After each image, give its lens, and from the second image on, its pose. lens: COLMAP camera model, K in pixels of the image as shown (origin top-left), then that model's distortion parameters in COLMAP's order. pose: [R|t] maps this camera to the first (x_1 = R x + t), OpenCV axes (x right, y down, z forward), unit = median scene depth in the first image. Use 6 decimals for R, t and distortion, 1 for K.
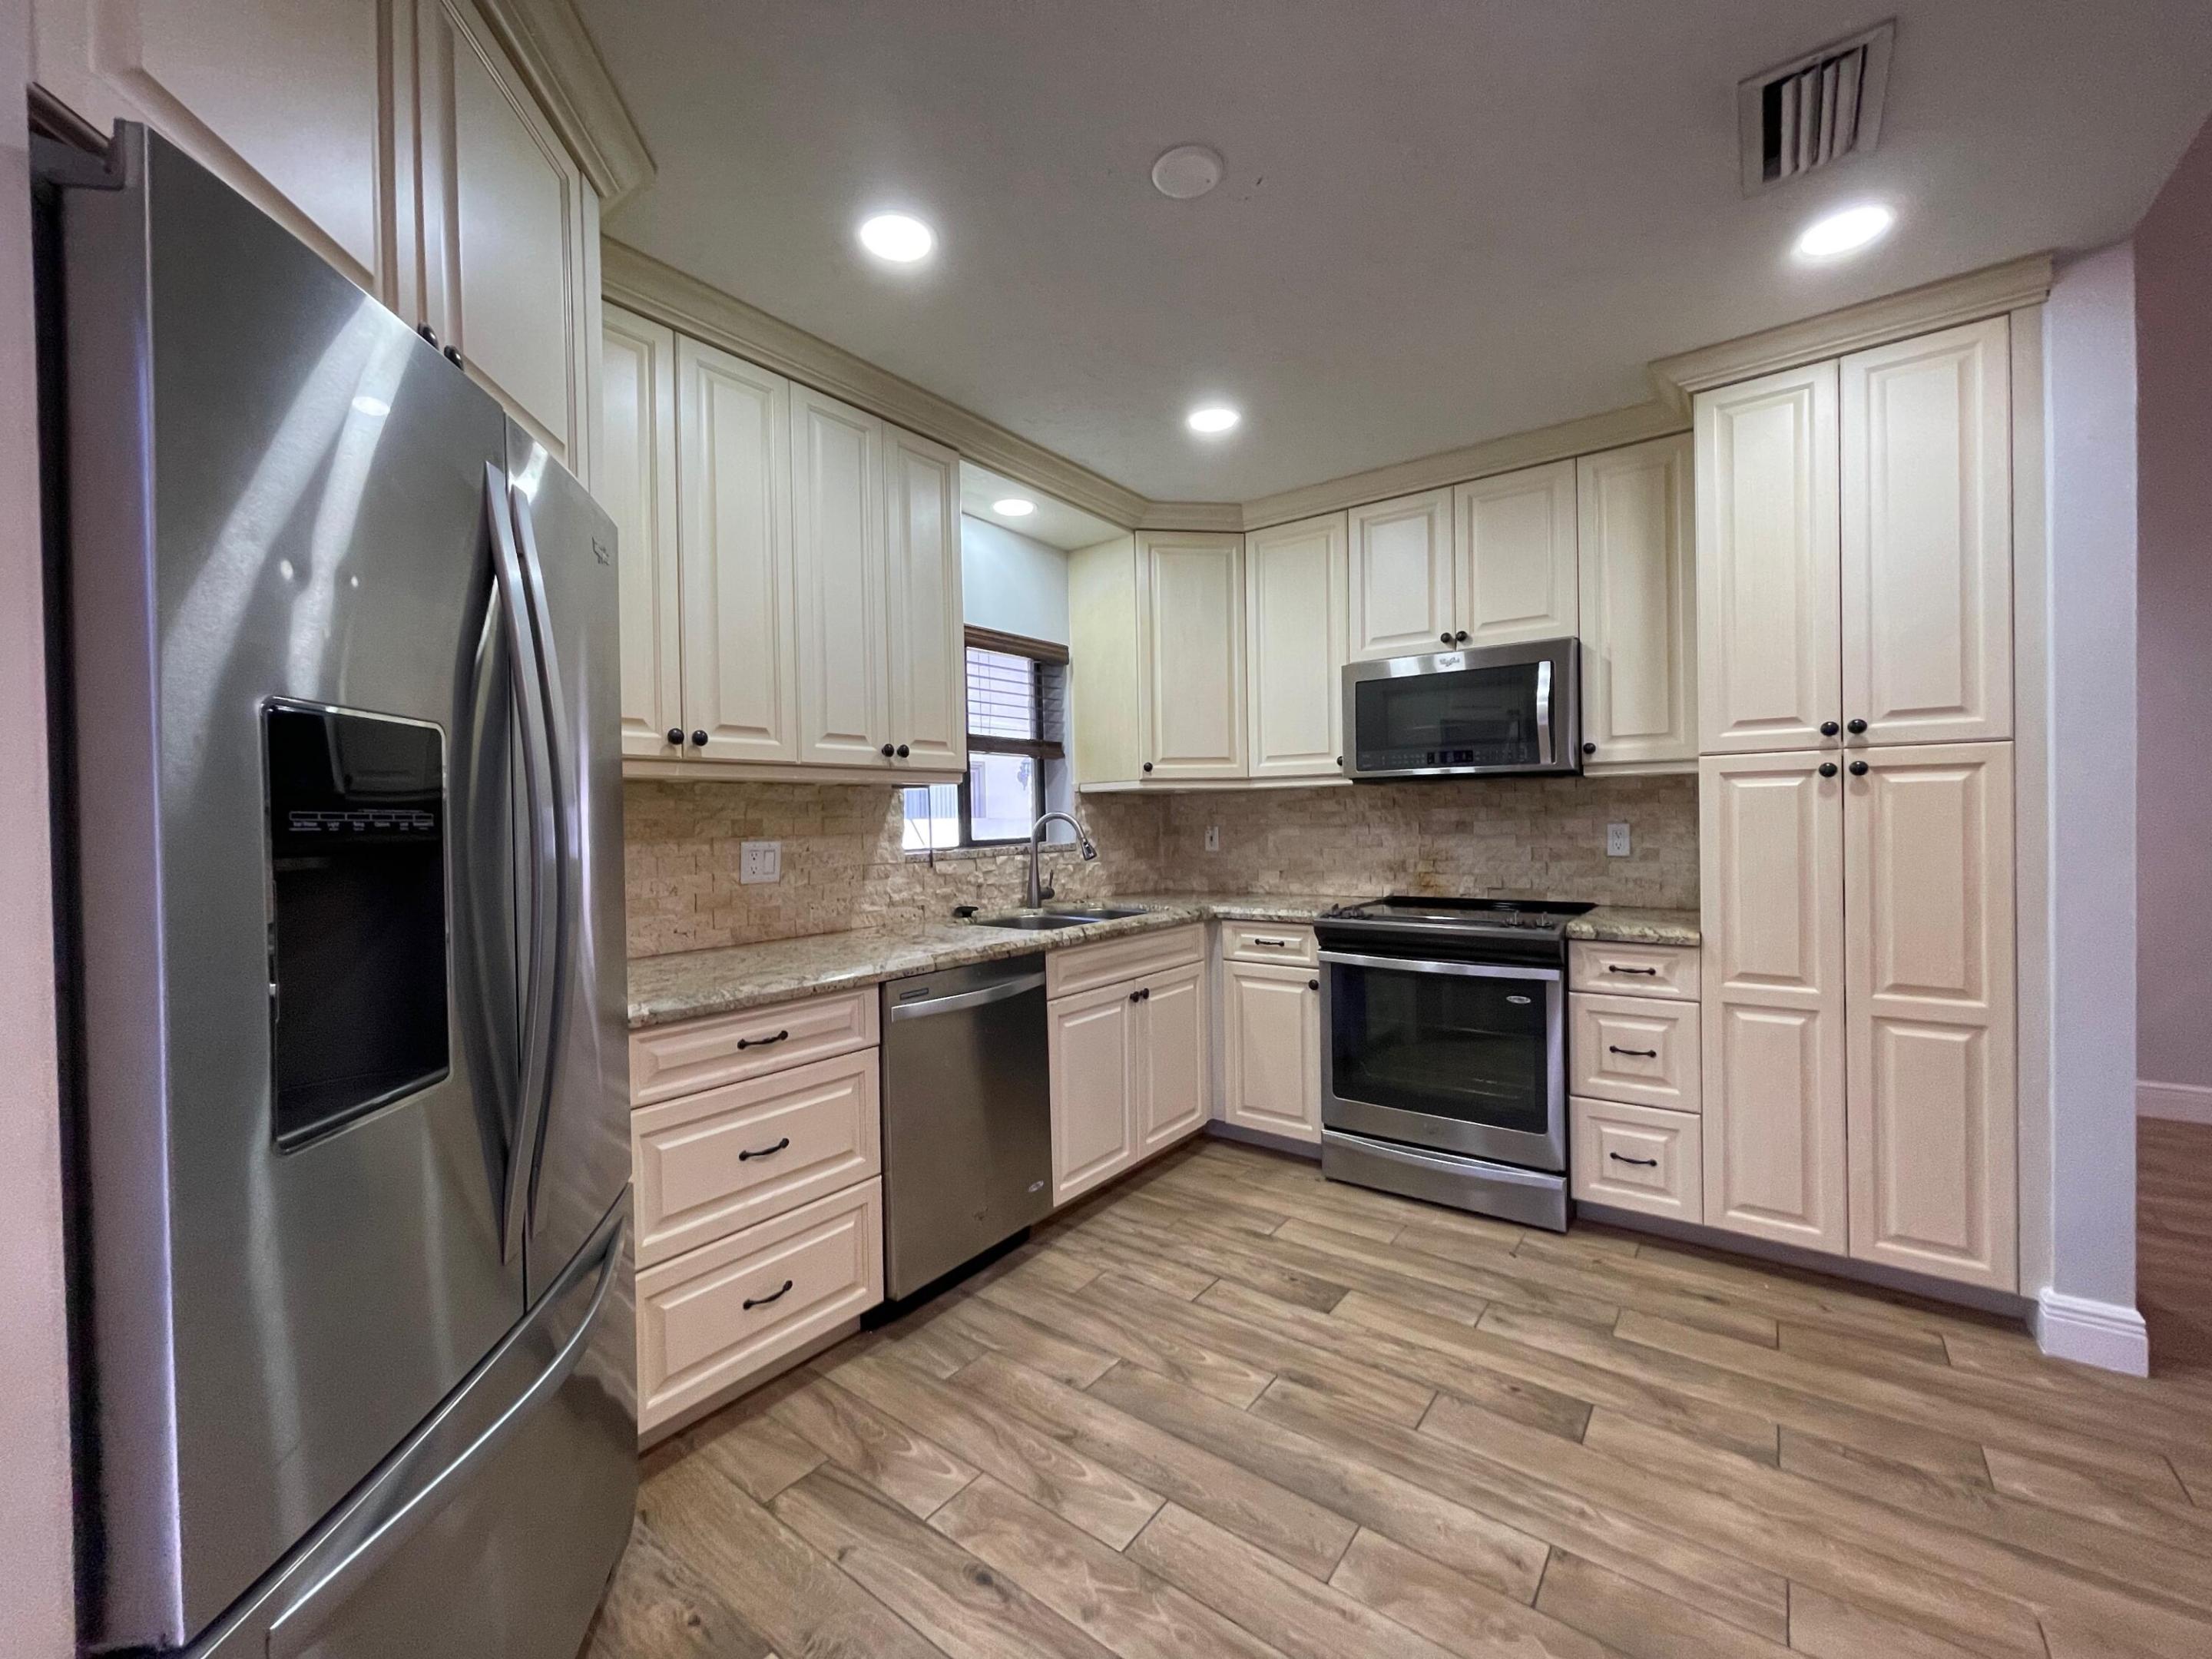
lens RADIAL K [[894.0, 0, 1124.4], [0, 894.0, 829.3], [0, 0, 1]] dist [-0.000061, 0.000848]
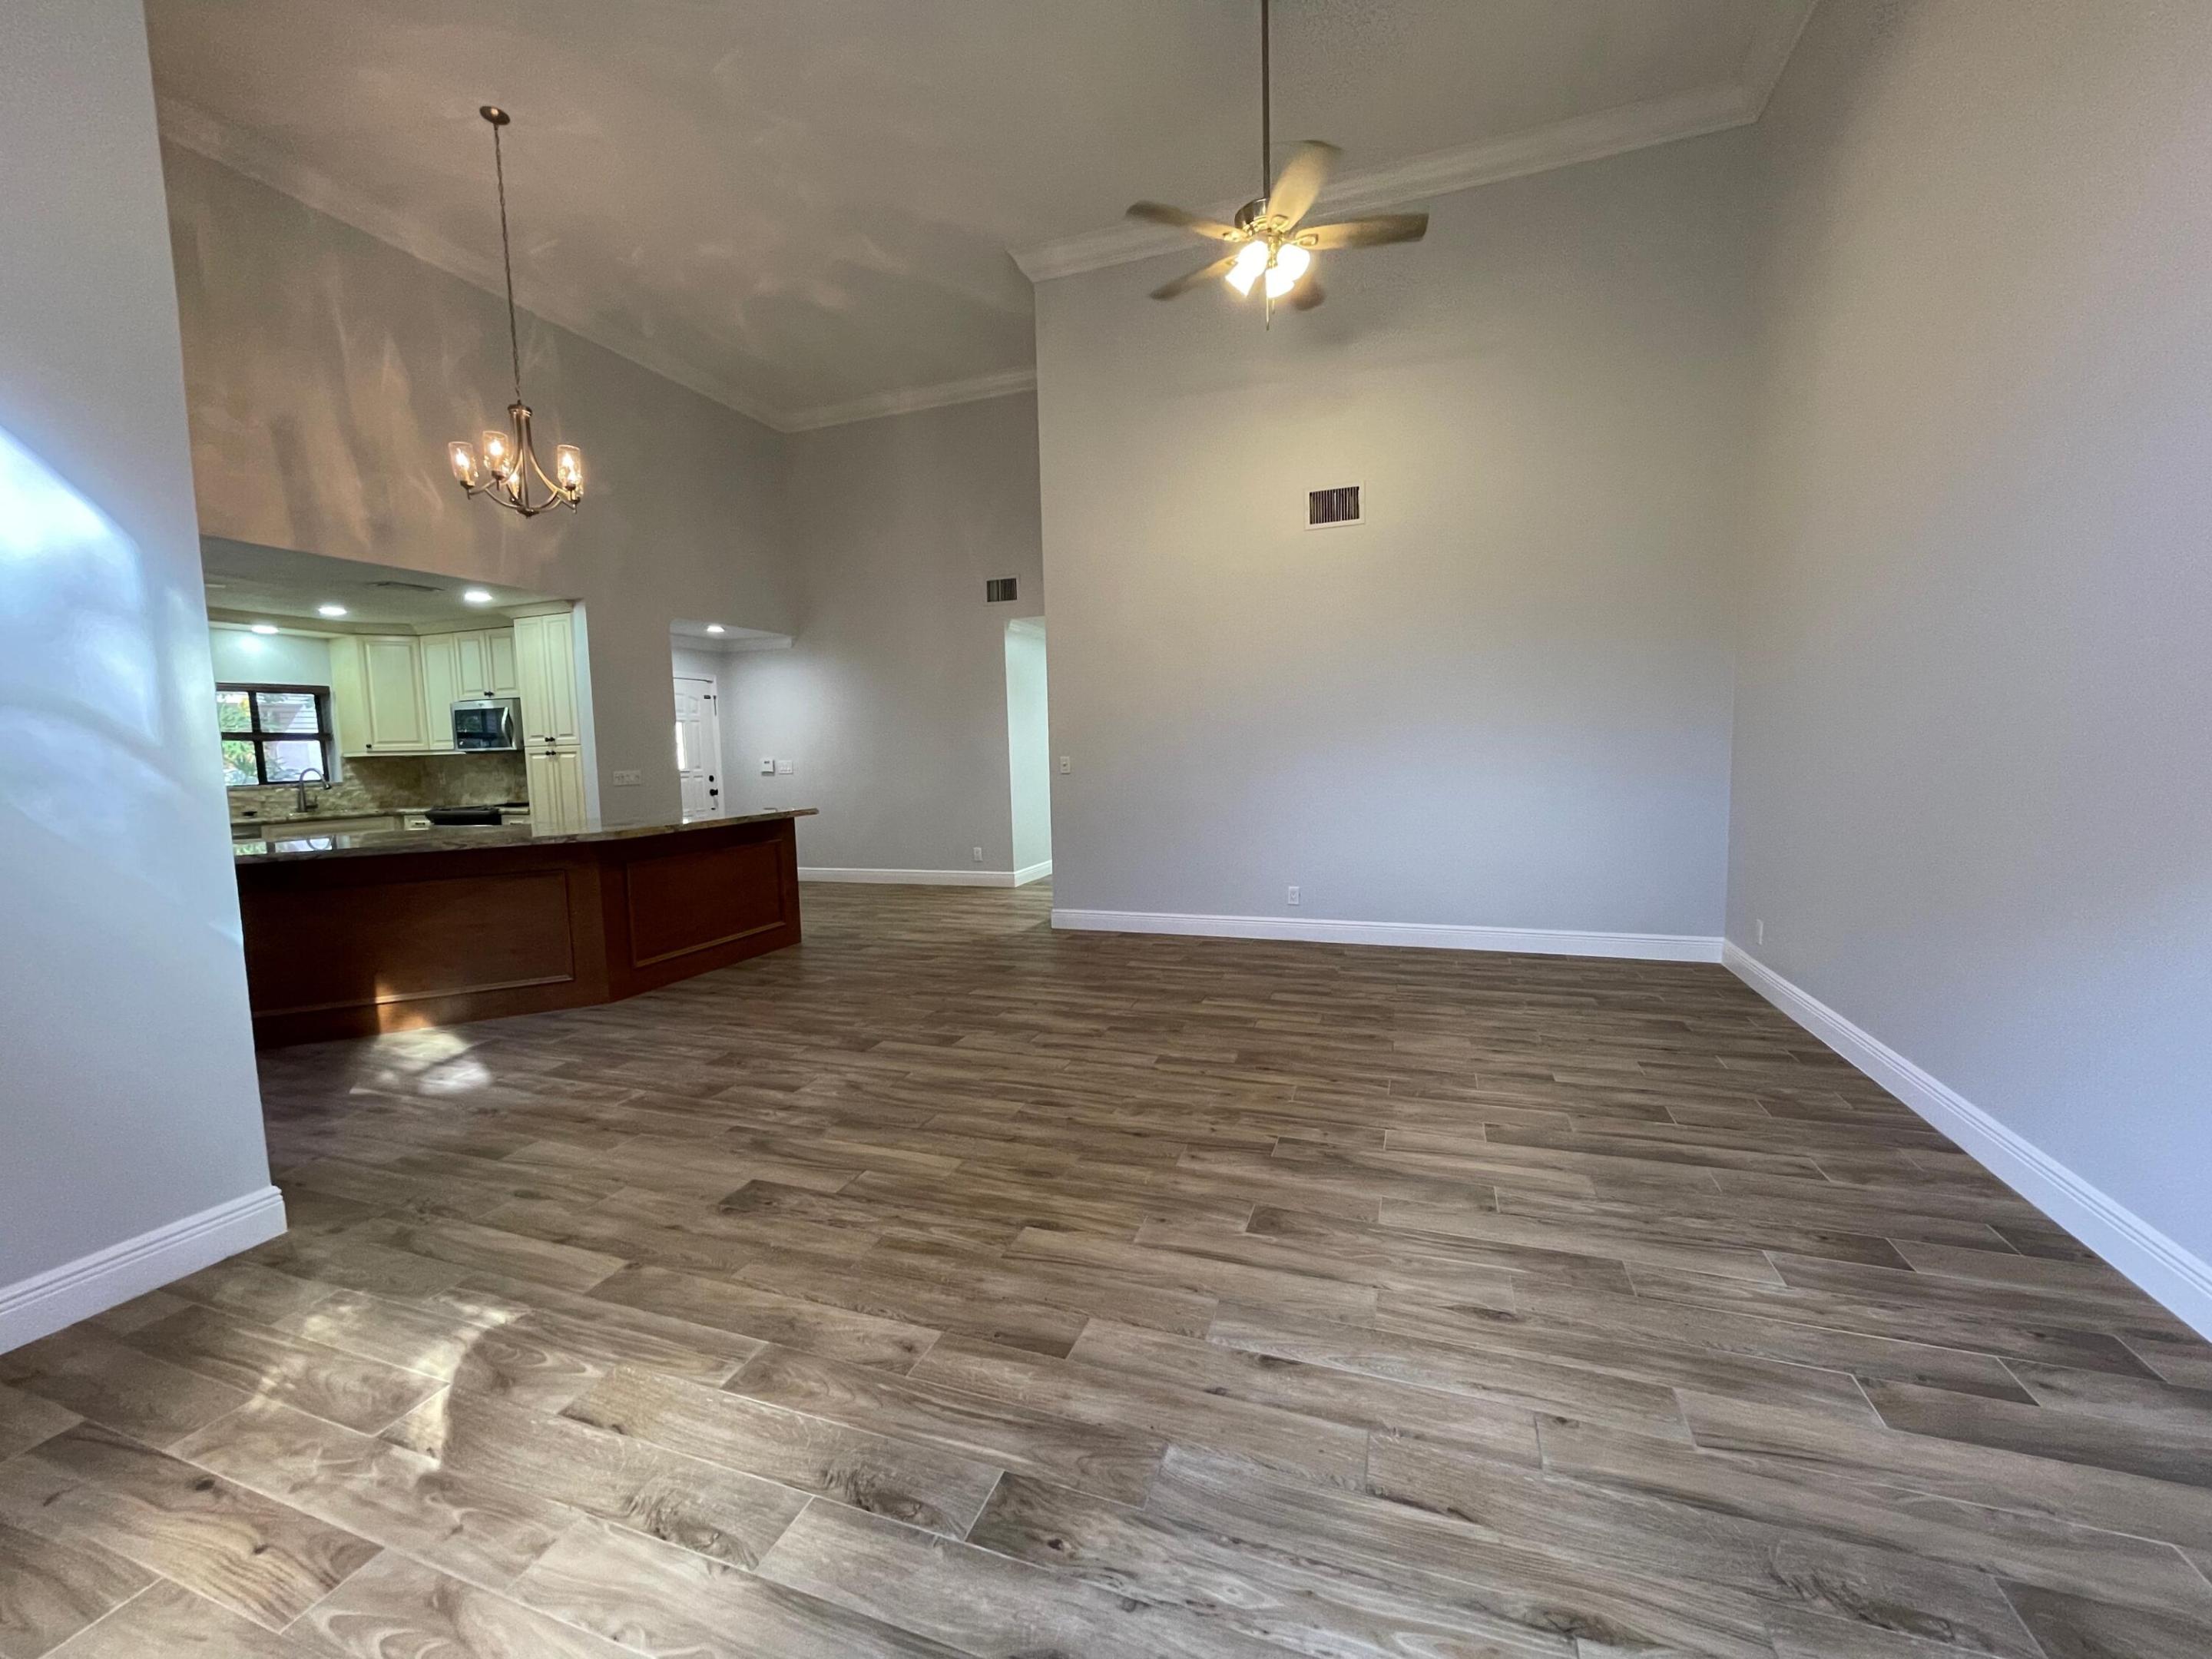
lens RADIAL K [[894.0, 0, 1092.9], [0, 894.0, 823.6], [0, 0, 1]] dist [-0.000061, 0.000848]
pose [[0.959075, -0.036052, 0.280846, 1.053723], [0.017322, 0.997474, 0.068891, -0.001558], [-0.282621, -0.061207, 0.957277, -1.526864]]
